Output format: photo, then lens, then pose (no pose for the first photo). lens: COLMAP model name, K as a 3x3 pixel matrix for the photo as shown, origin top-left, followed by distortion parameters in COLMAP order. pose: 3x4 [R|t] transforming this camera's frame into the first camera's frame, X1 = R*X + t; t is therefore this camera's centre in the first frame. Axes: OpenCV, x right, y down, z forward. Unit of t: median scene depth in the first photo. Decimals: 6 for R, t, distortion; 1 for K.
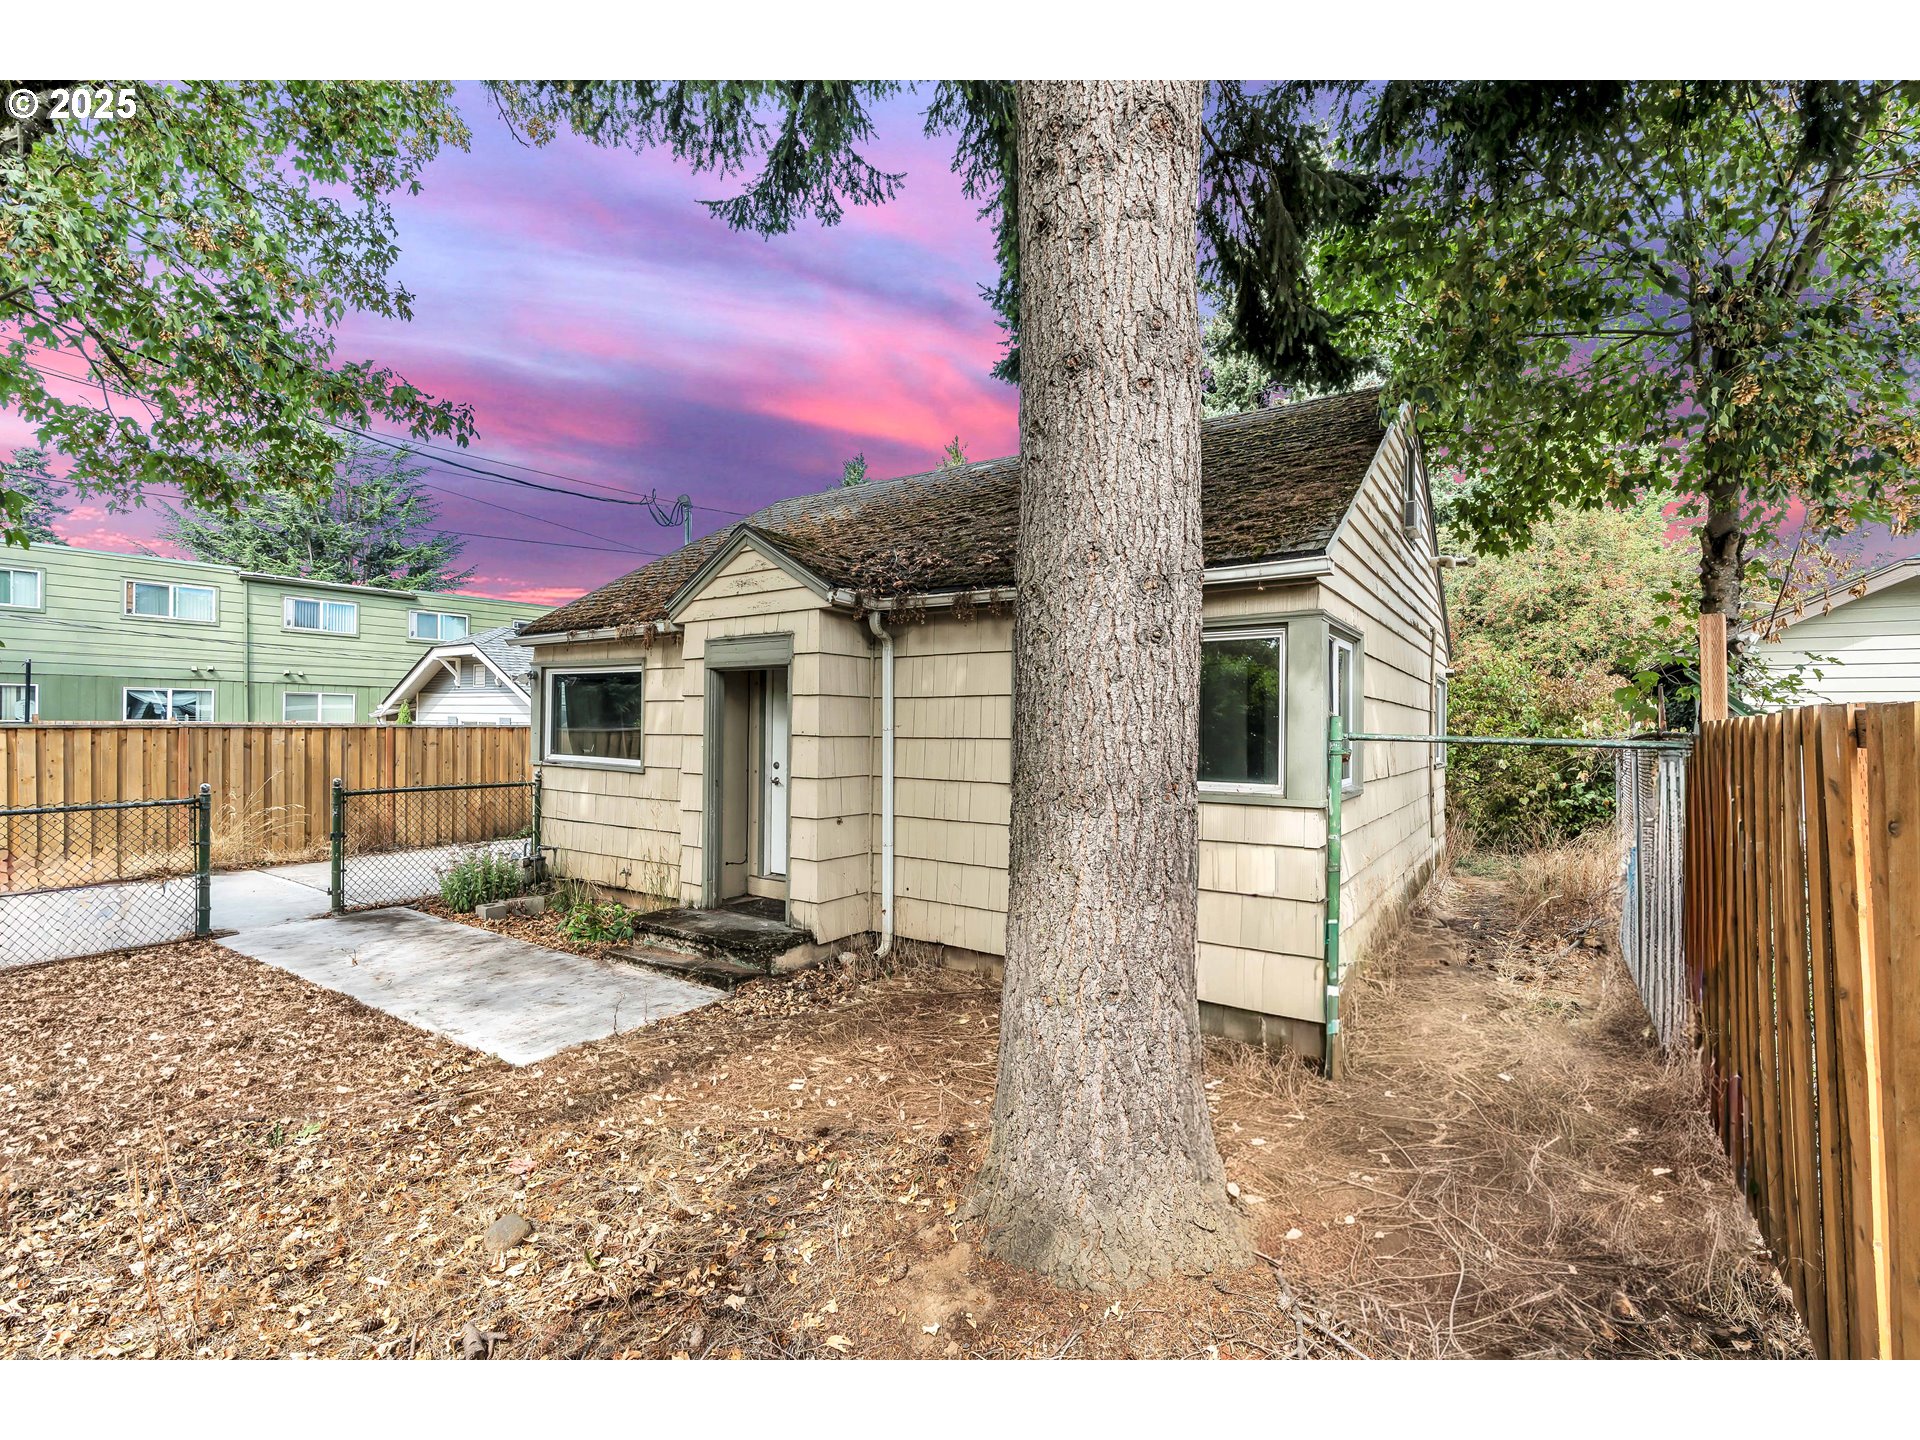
lens RADIAL K [[869.1, 0, 963.8], [0, 869.1, 715.3], [0, 0, 1]] dist [-0.012202, 0.000525]
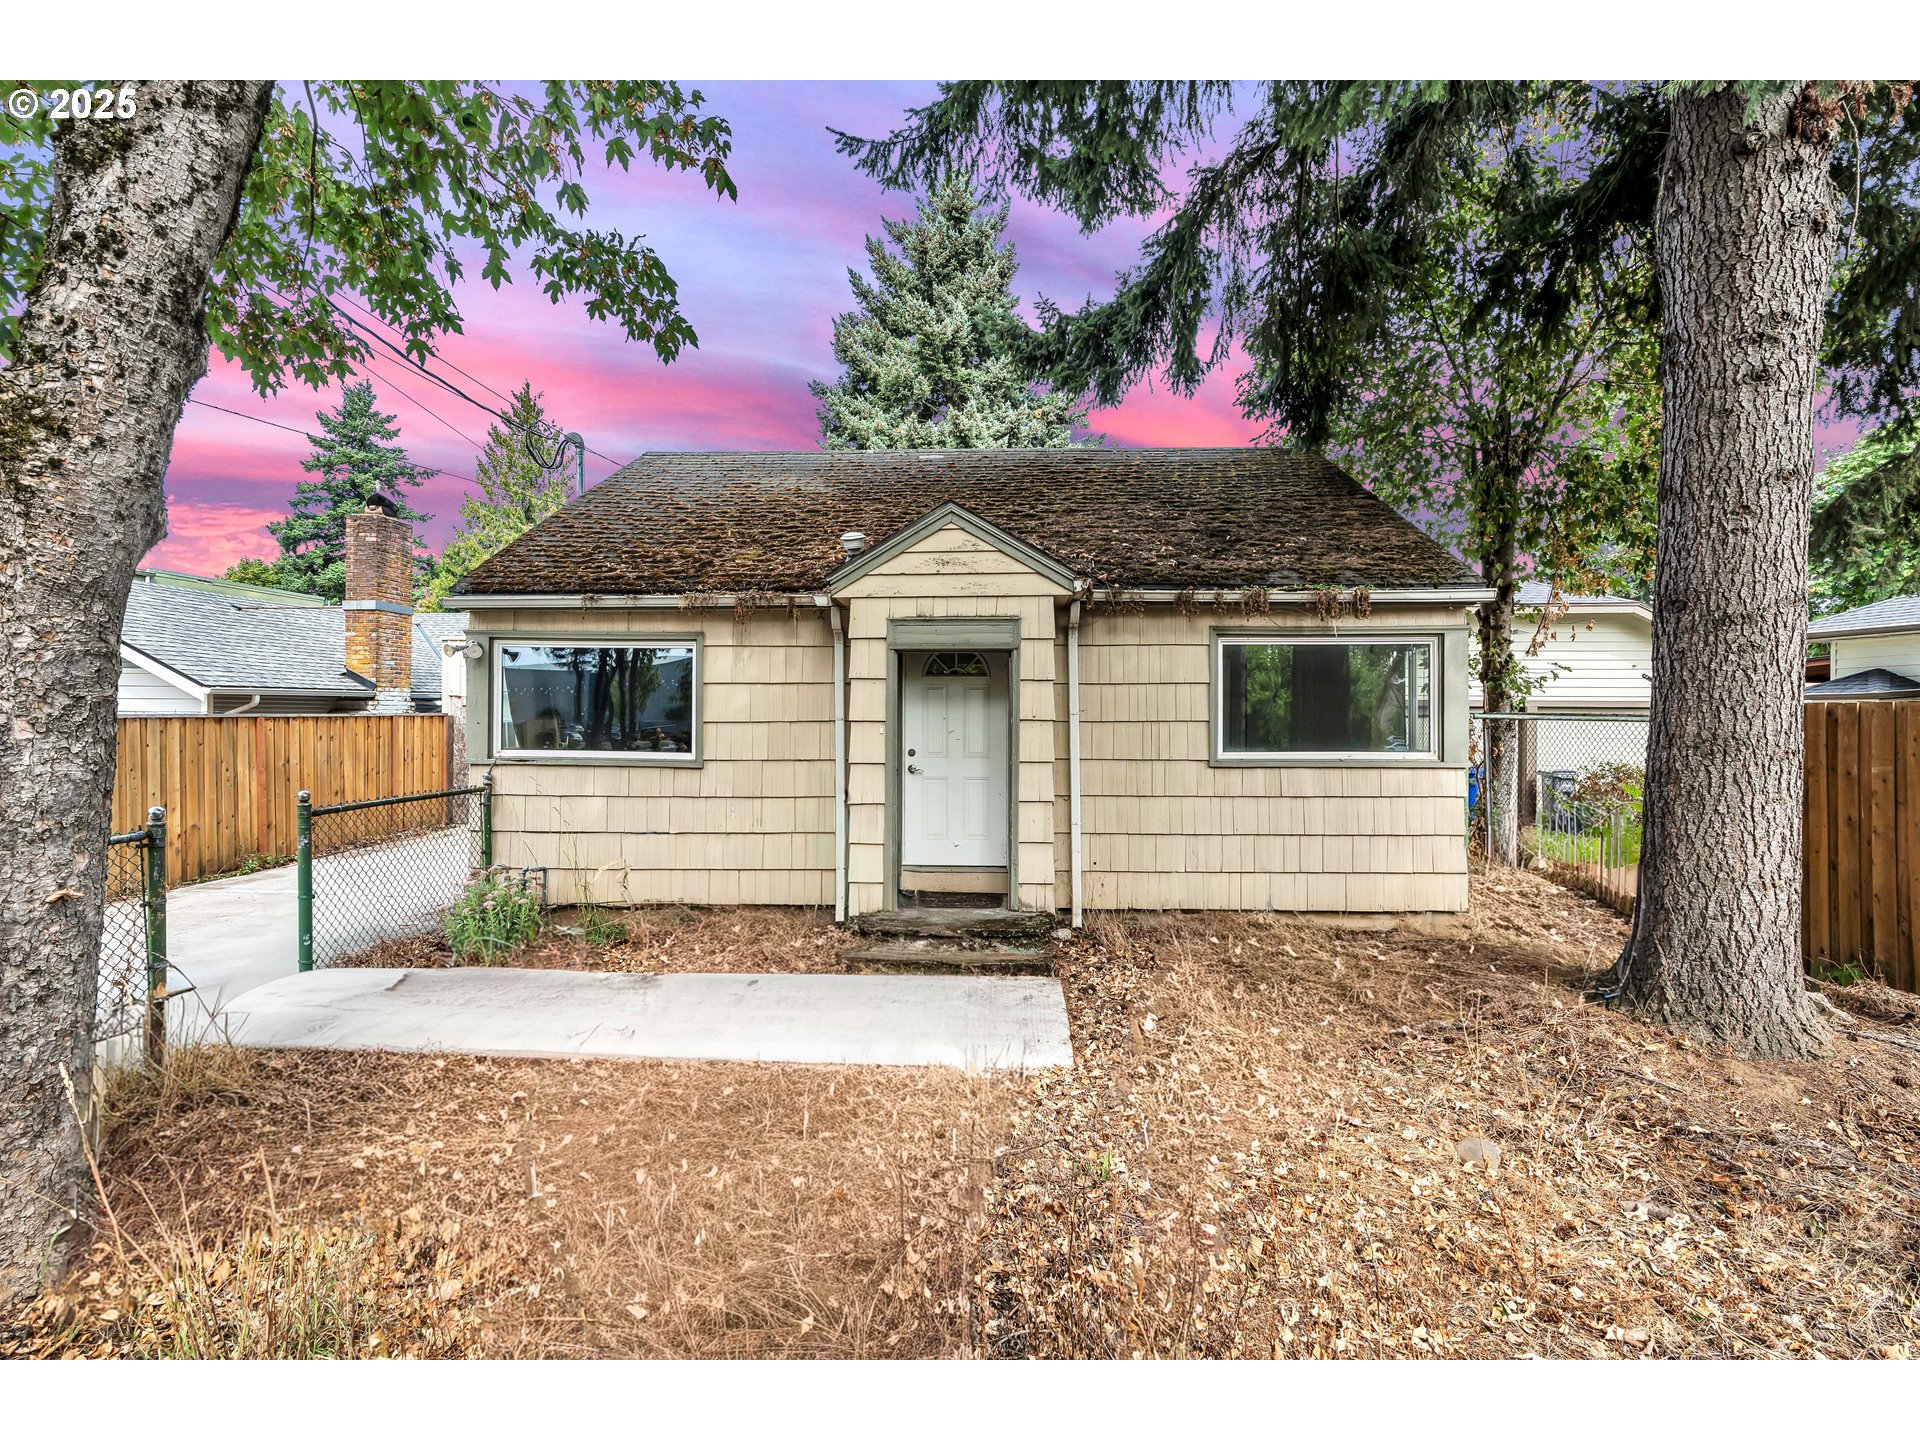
lens RADIAL K [[869.1, 0, 963.7], [0, 869.1, 720.0], [0, 0, 1]] dist [-0.012202, 0.000525]
pose [[0.855620, -0.008945, 0.517527, -0.700260], [-0.001632, 0.999799, 0.019979, 0.002485], [-0.517602, -0.017939, 0.855434, 0.162230]]
